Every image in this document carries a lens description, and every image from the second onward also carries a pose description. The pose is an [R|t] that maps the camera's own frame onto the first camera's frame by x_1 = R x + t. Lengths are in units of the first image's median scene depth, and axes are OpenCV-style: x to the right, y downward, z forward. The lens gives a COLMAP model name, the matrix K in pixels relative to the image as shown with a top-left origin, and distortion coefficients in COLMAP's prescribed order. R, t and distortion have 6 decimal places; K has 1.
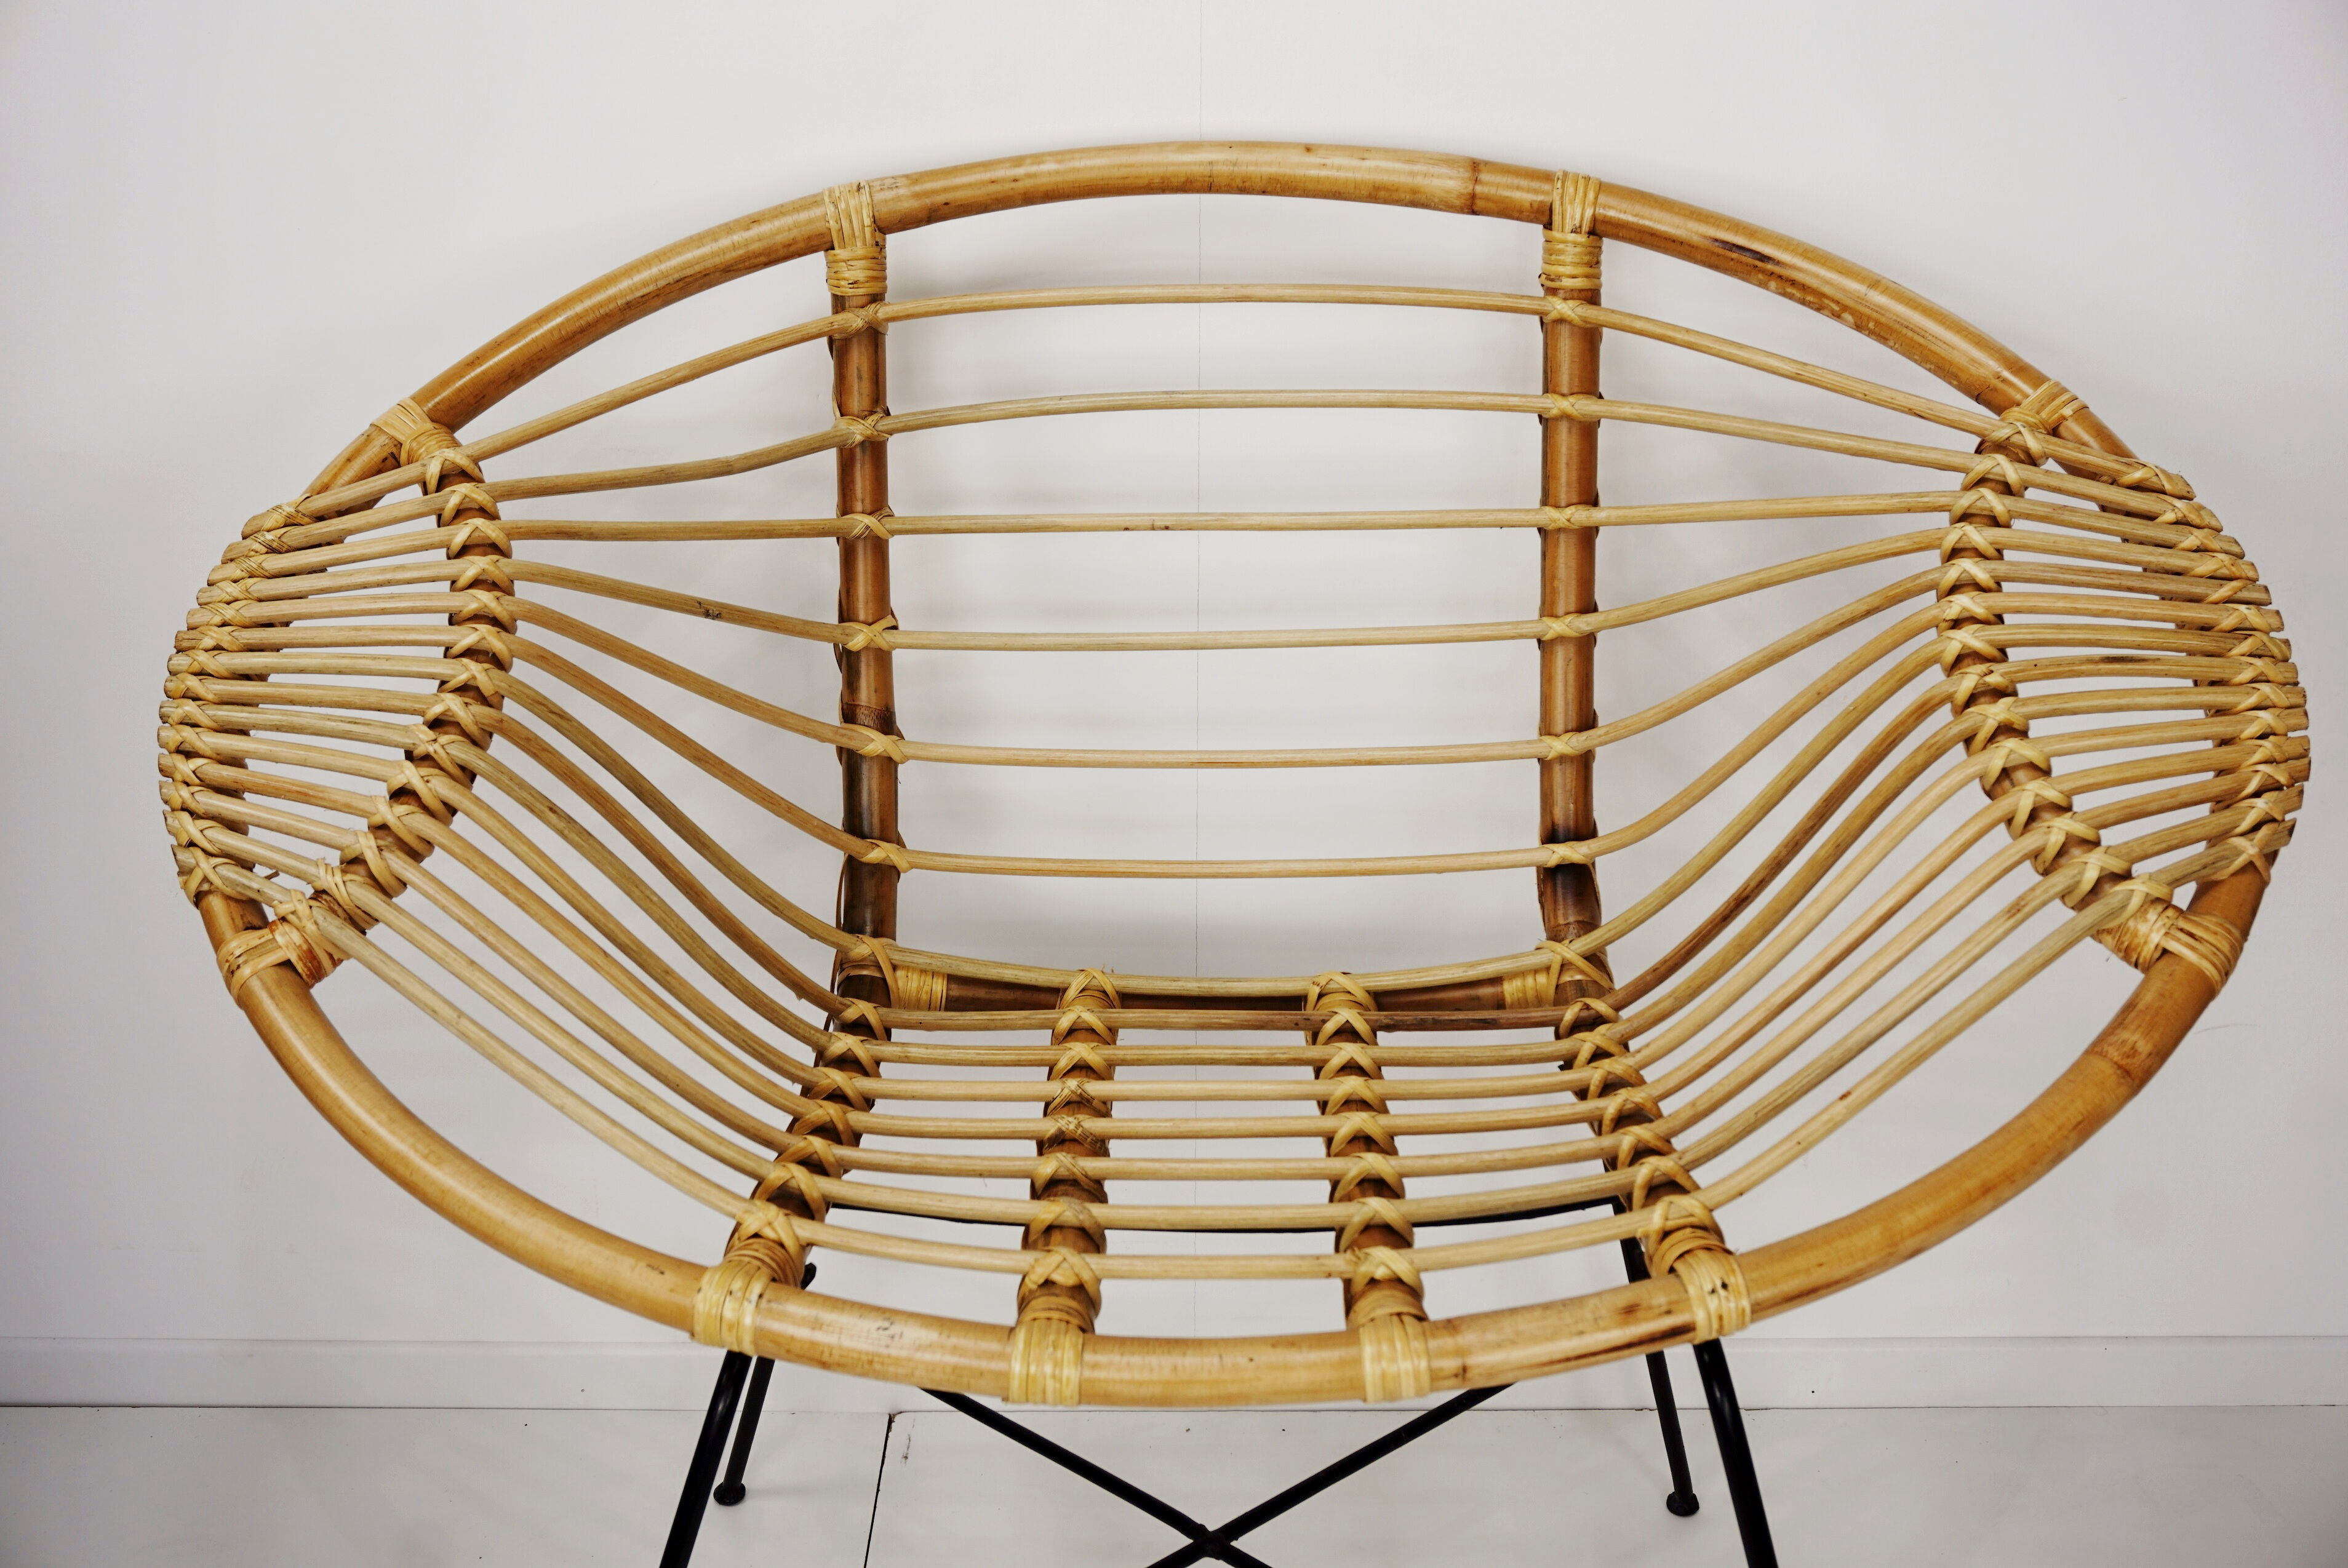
lens RADIAL K [[2864.8, 0, 1153.2], [0, 2864.8, 823.2], [0, 0, 1]] dist [0.008562, 0.000000]
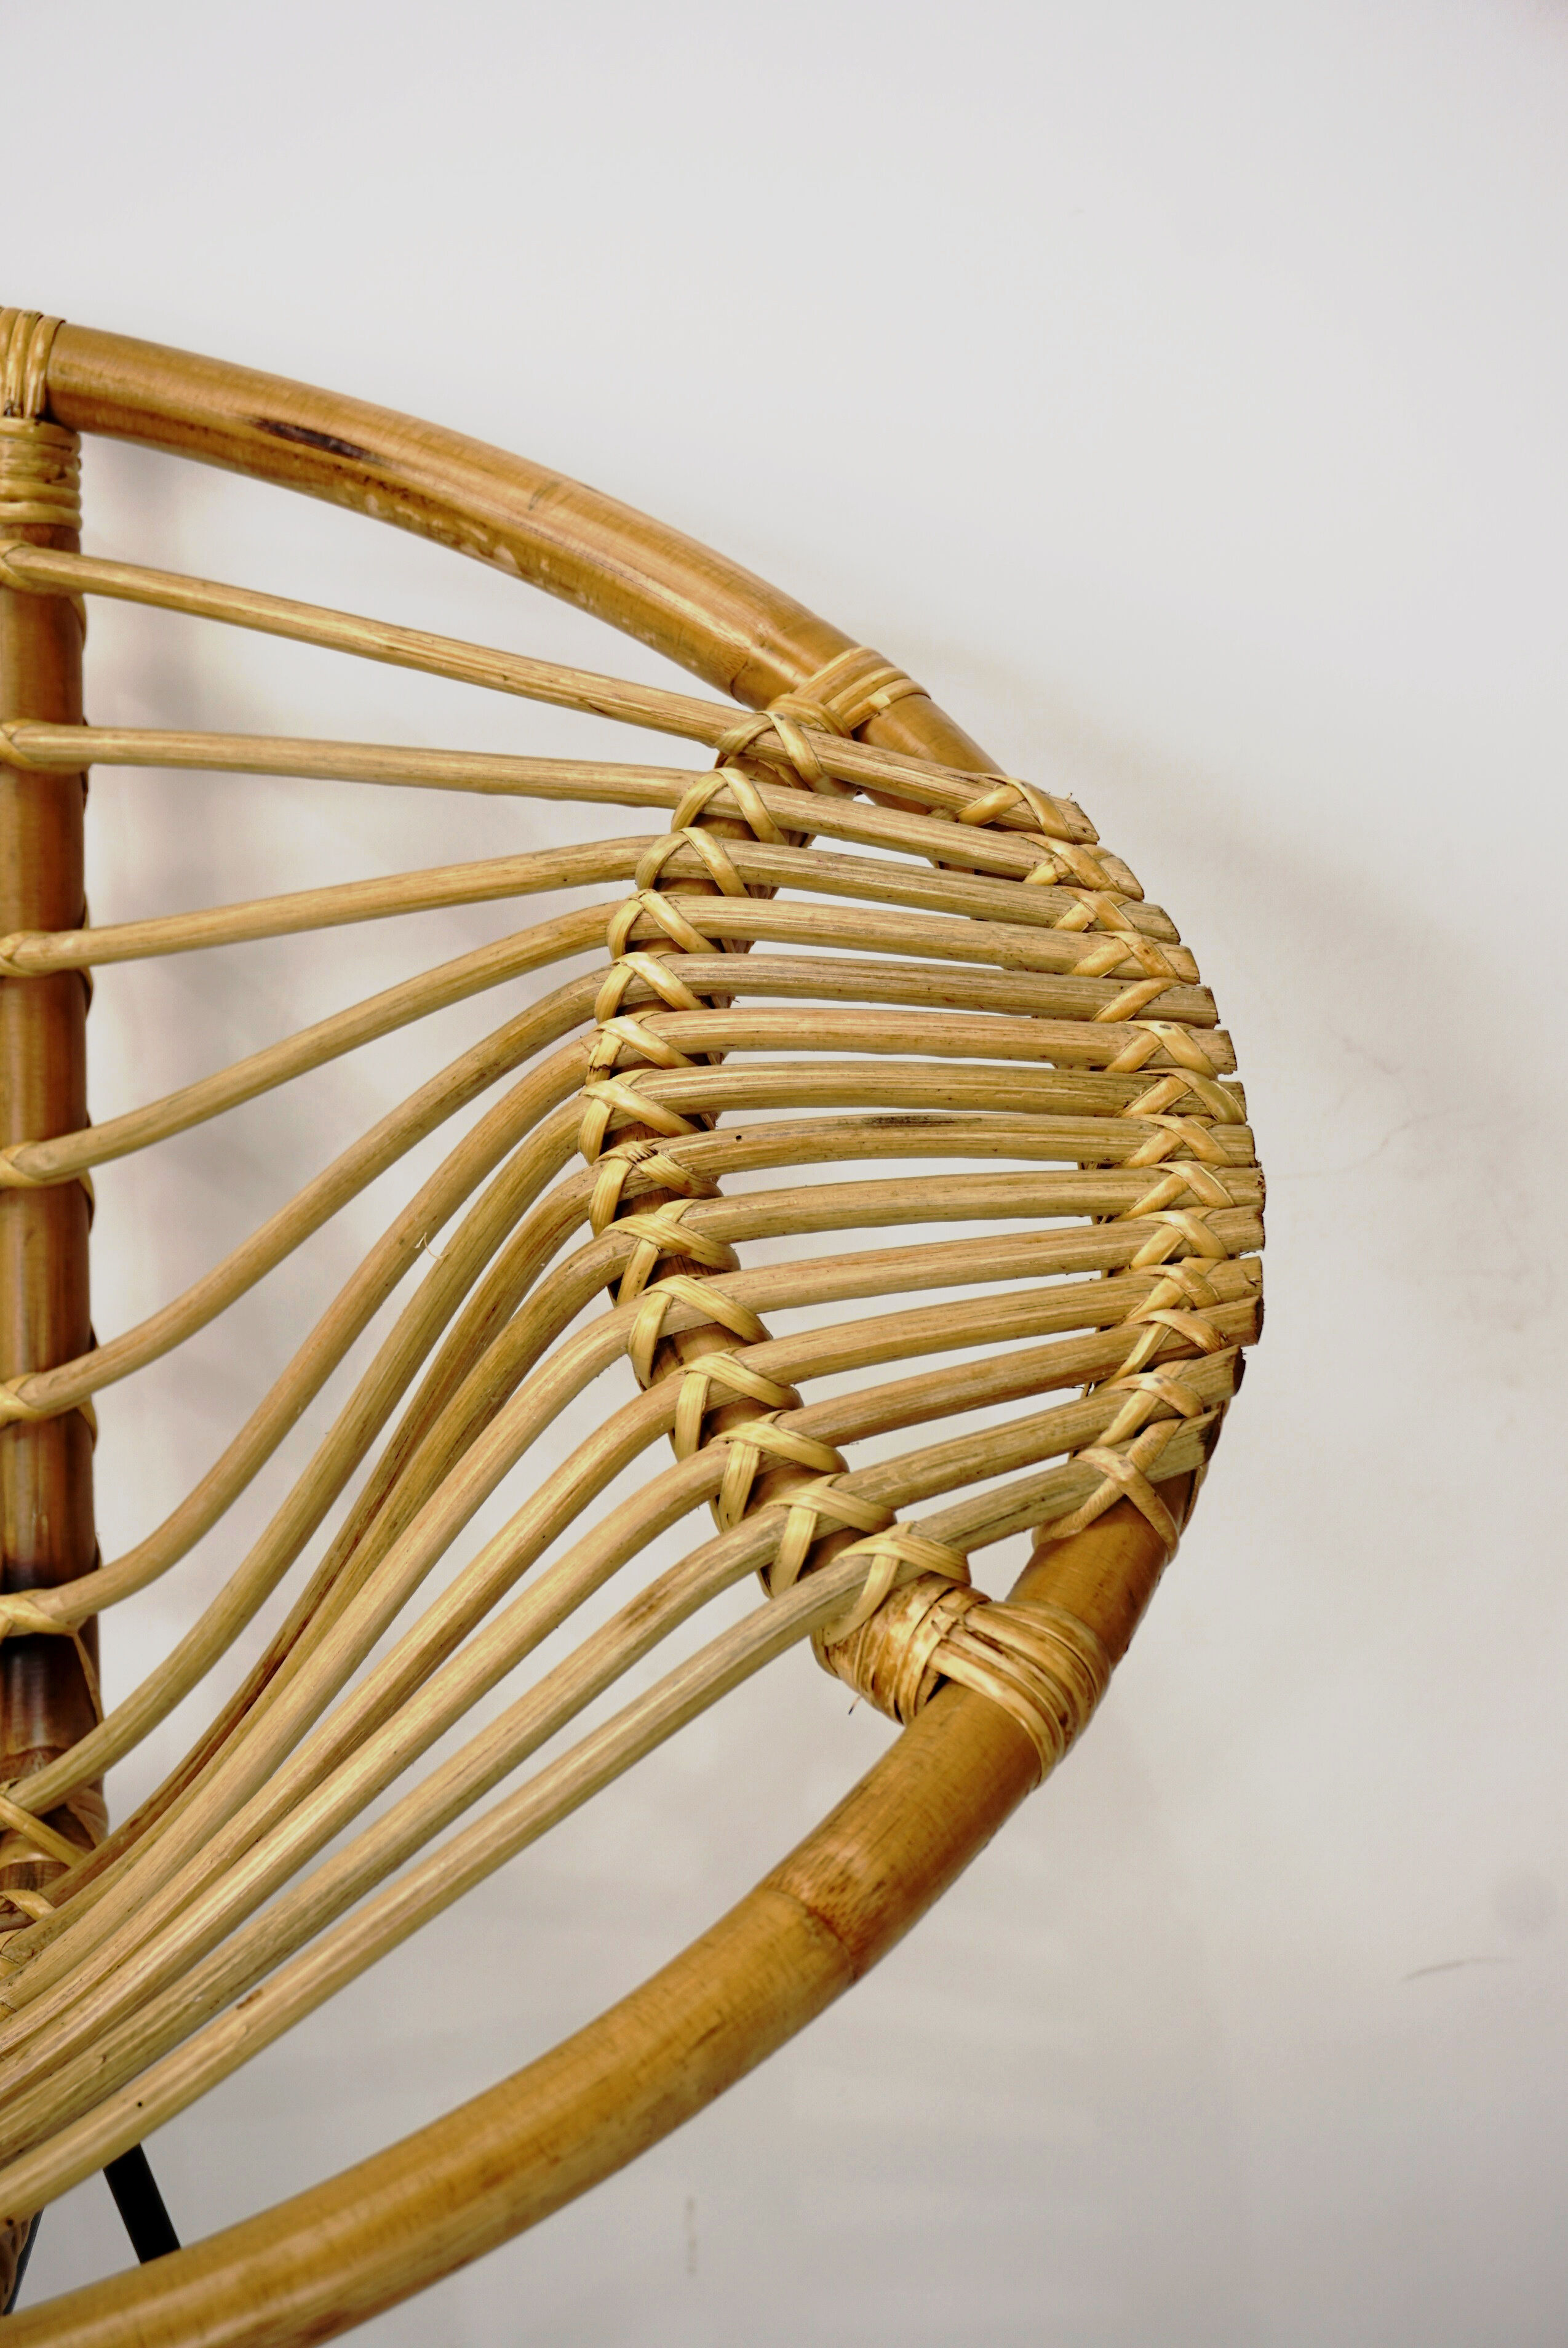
lens RADIAL K [[4369.8, 0, 836.5], [0, 4369.8, 1316.5], [0, 0, 1]] dist [0.053343, 0.000000]
pose [[0.996450, -0.016767, 0.082499, 0.231032], [0.028098, 0.990010, -0.138169, 0.071365], [-0.079358, 0.139997, 0.986967, 0.225952]]
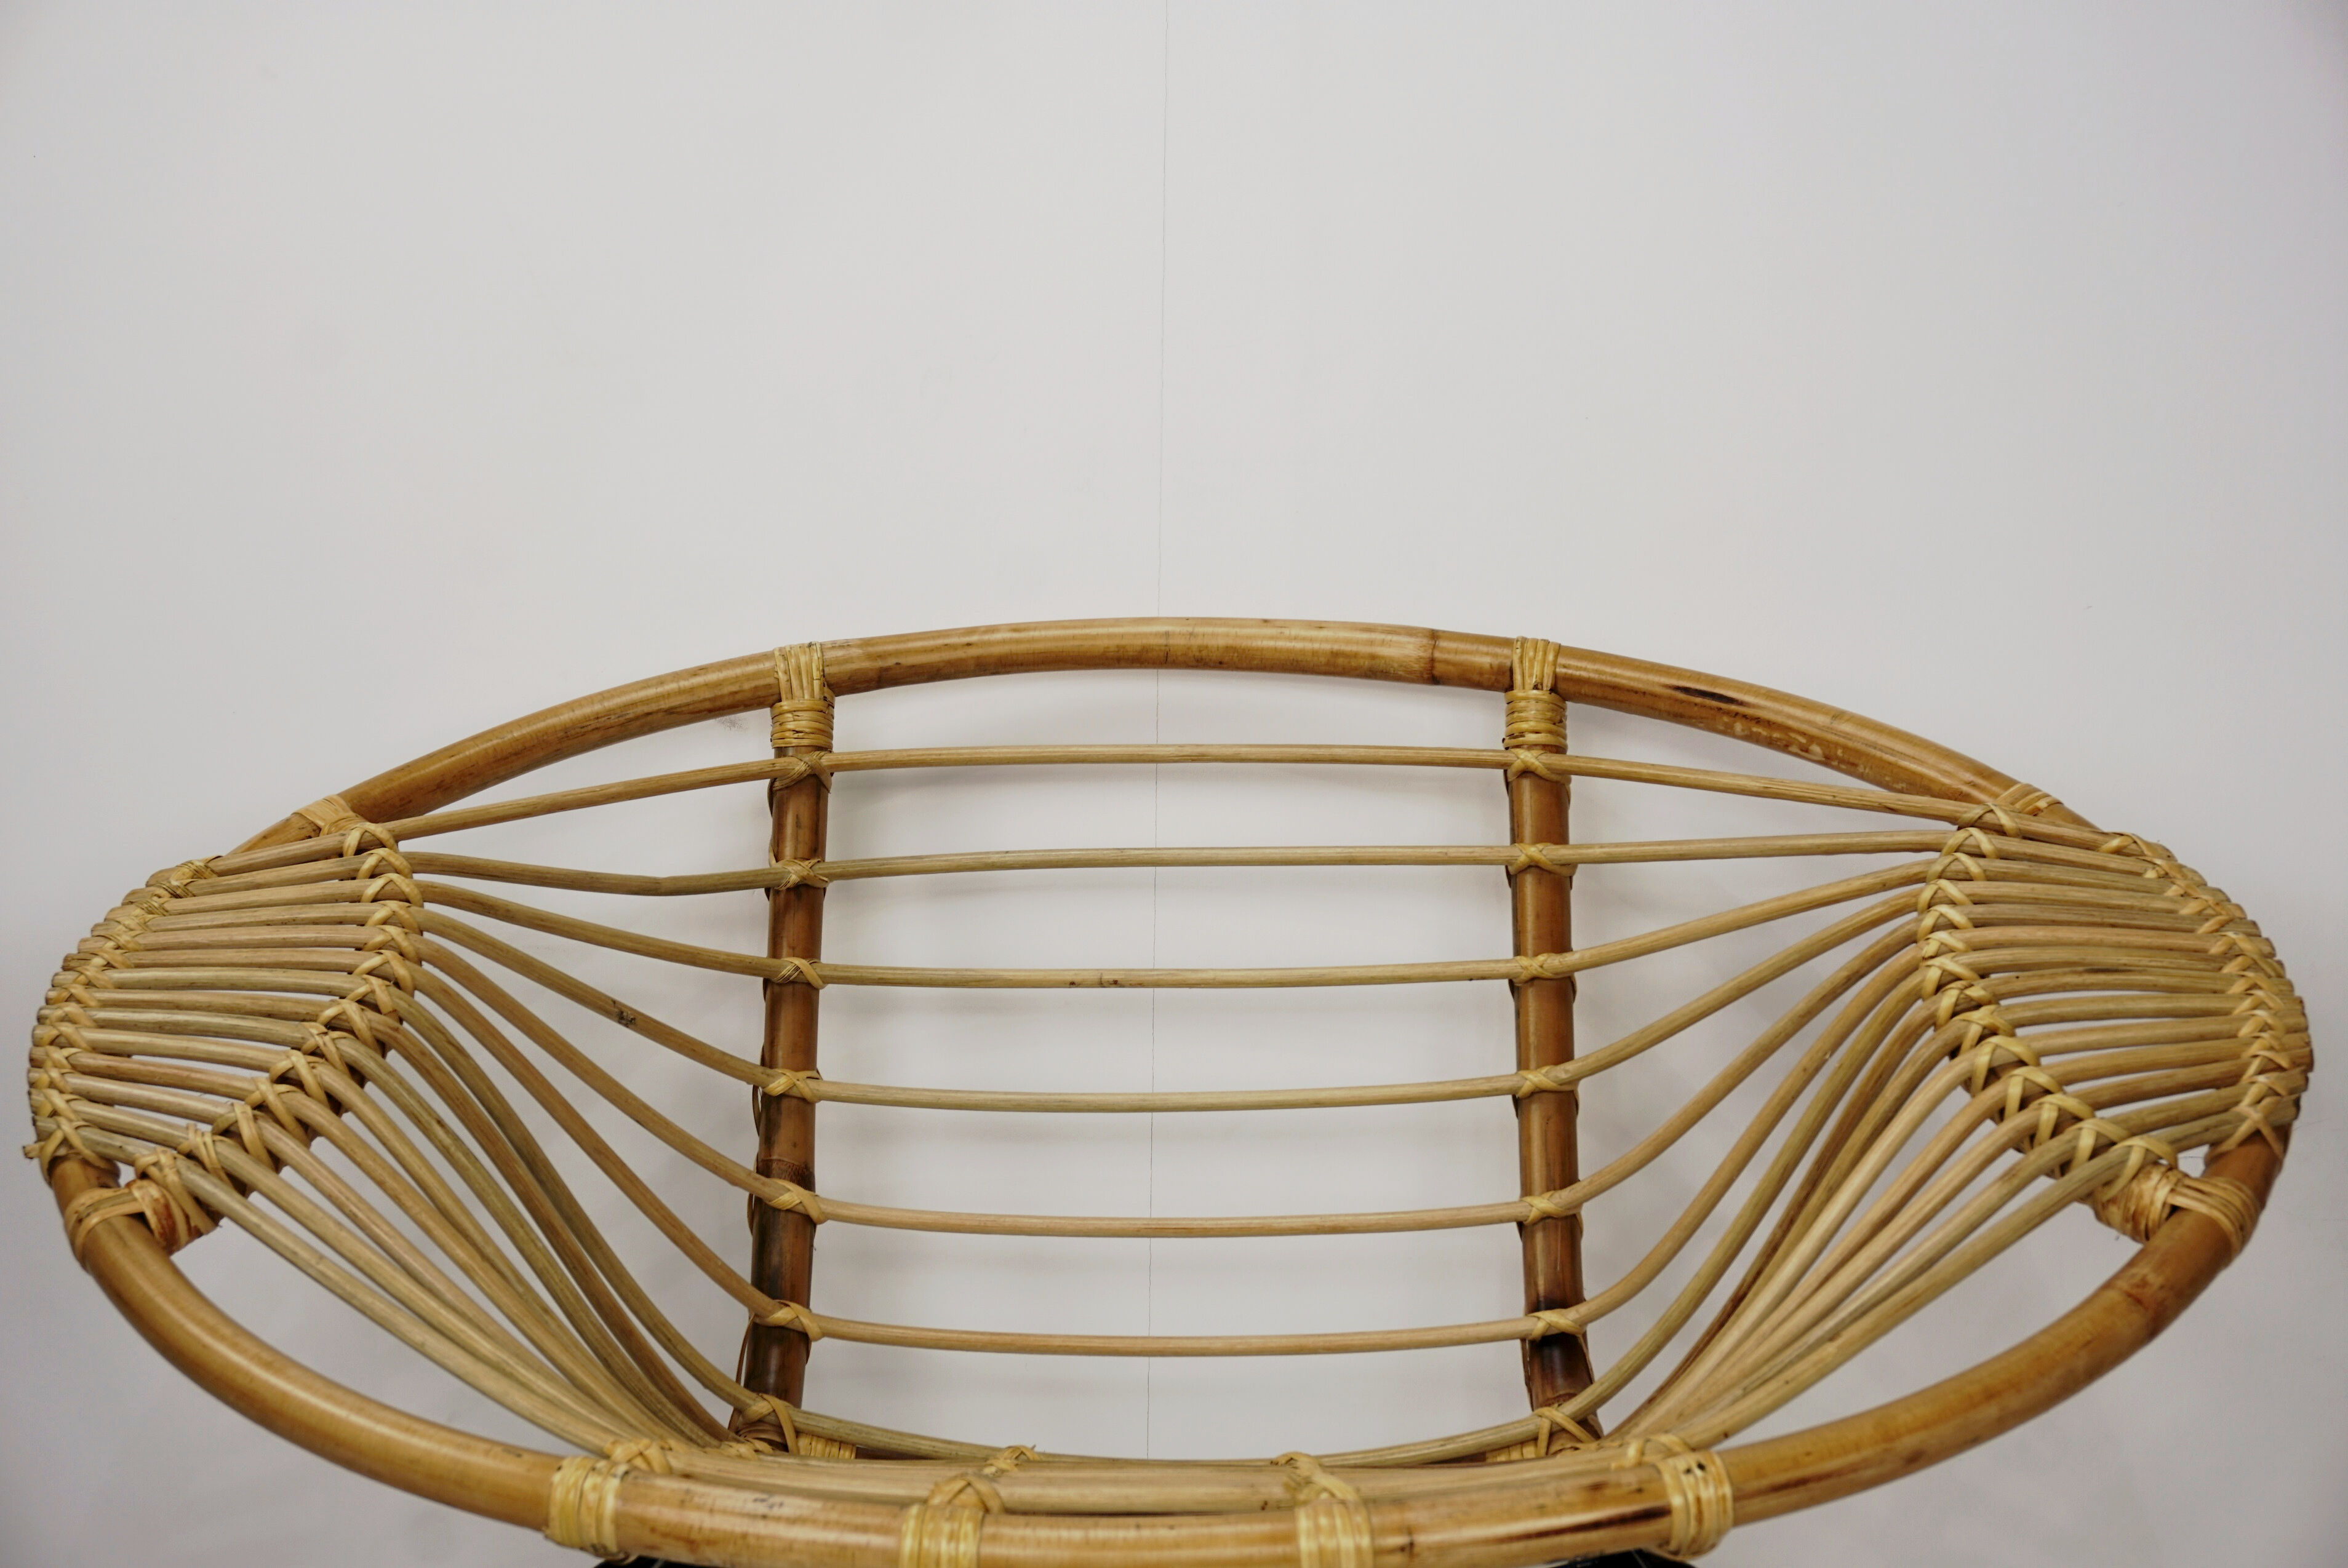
lens RADIAL K [[3480.0, 0, 1151.9], [0, 3480.0, 739.1], [0, 0, 1]] dist [0.000403, 0.000000]
pose [[0.999872, 0.013855, -0.008005, 0.025618], [-0.015973, 0.894035, -0.447712, 0.349015], [0.000954, 0.447783, 0.894142, -0.059425]]
